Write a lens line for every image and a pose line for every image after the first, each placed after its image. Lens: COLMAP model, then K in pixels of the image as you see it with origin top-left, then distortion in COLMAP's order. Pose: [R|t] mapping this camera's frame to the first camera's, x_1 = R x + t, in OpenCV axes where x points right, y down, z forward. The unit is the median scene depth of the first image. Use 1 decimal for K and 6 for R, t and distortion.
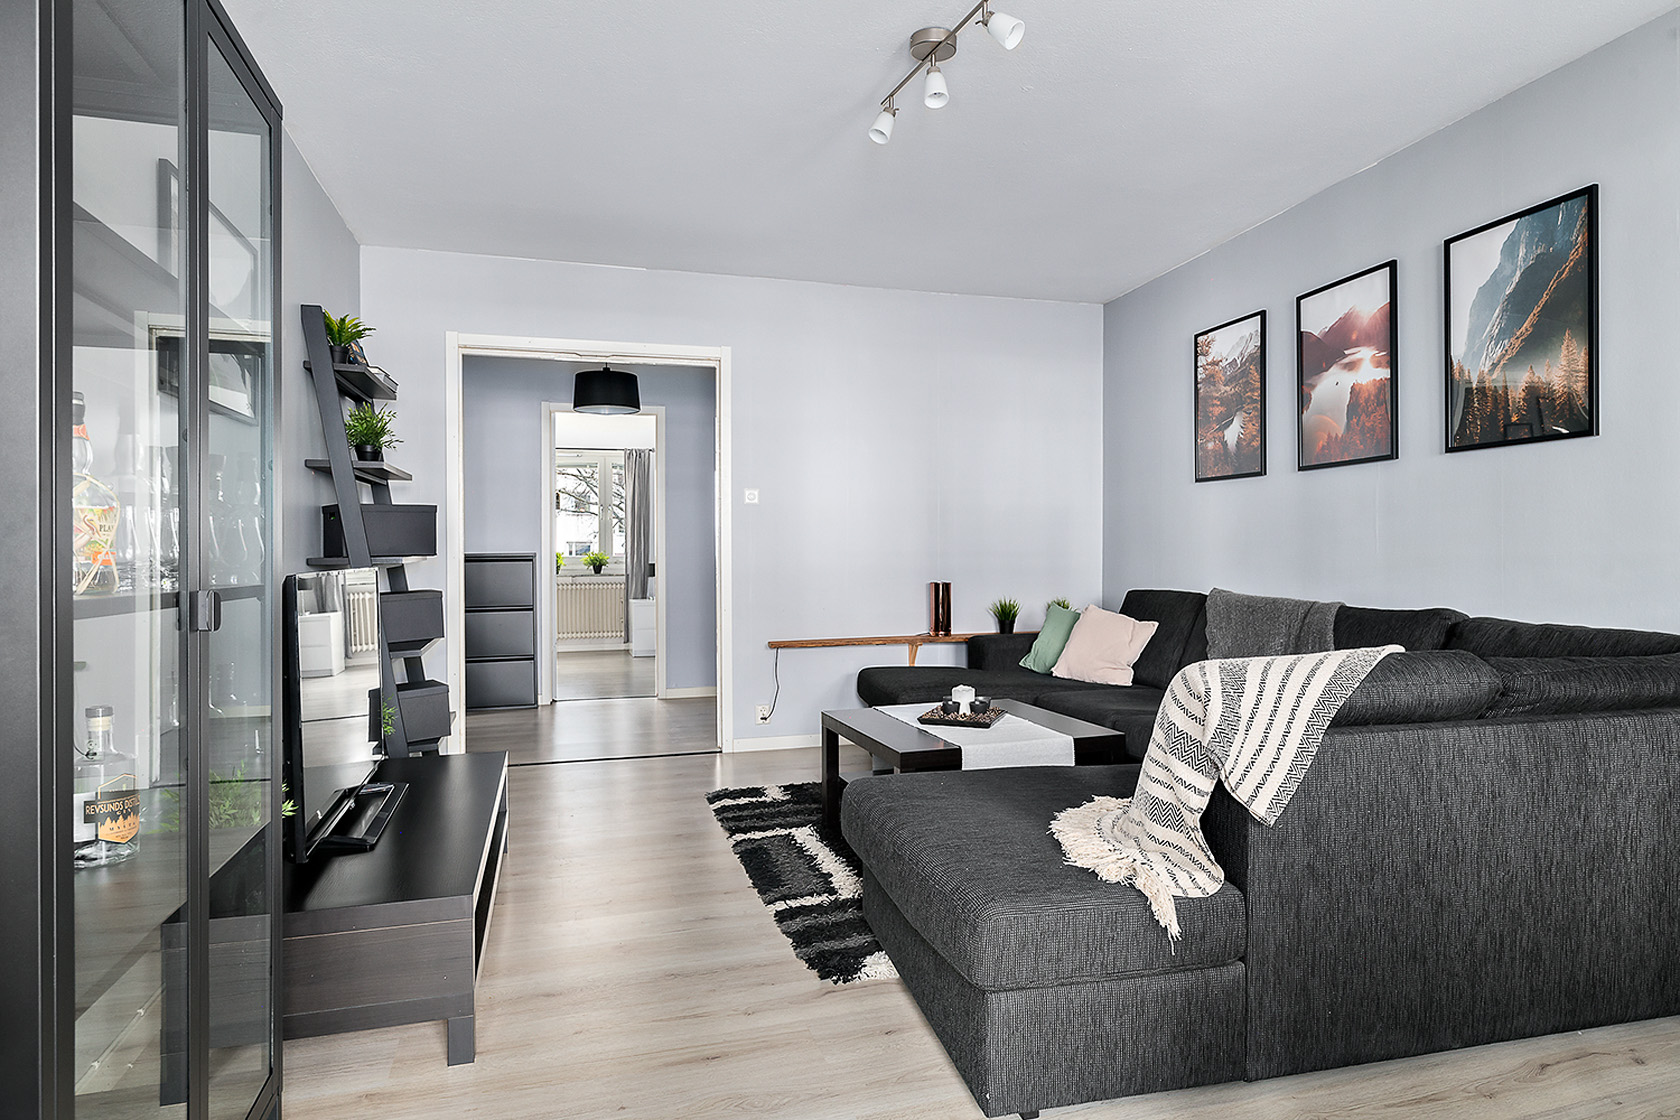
lens RADIAL K [[965.9, 0, 840.6], [0, 965.9, 556.0], [0, 0, 1]] dist [0.000161, -0.000049]
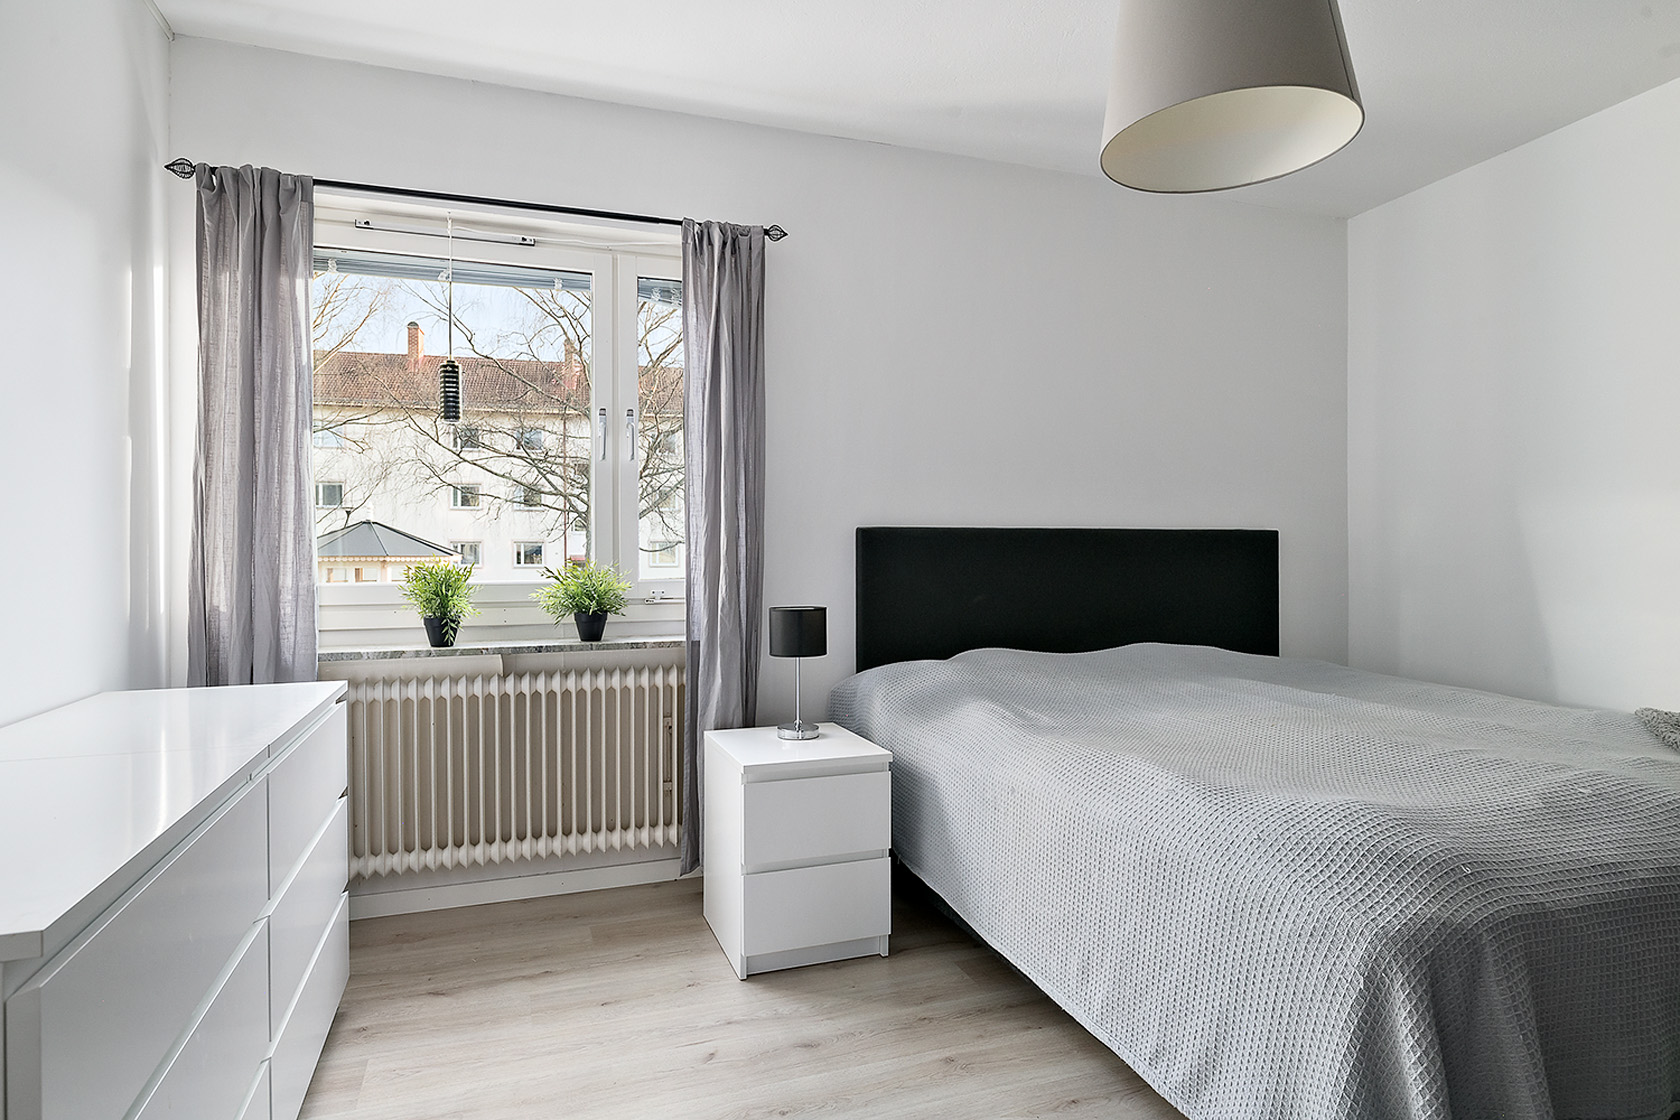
lens RADIAL K [[965.9, 0, 841.5], [0, 965.9, 558.9], [0, 0, 1]] dist [0.000161, -0.000049]
pose [[0.998765, -0.002332, 0.049621, -0.187901], [0.002187, 0.999993, 0.002964, -0.008432], [-0.049627, -0.002852, 0.998764, 0.692749]]
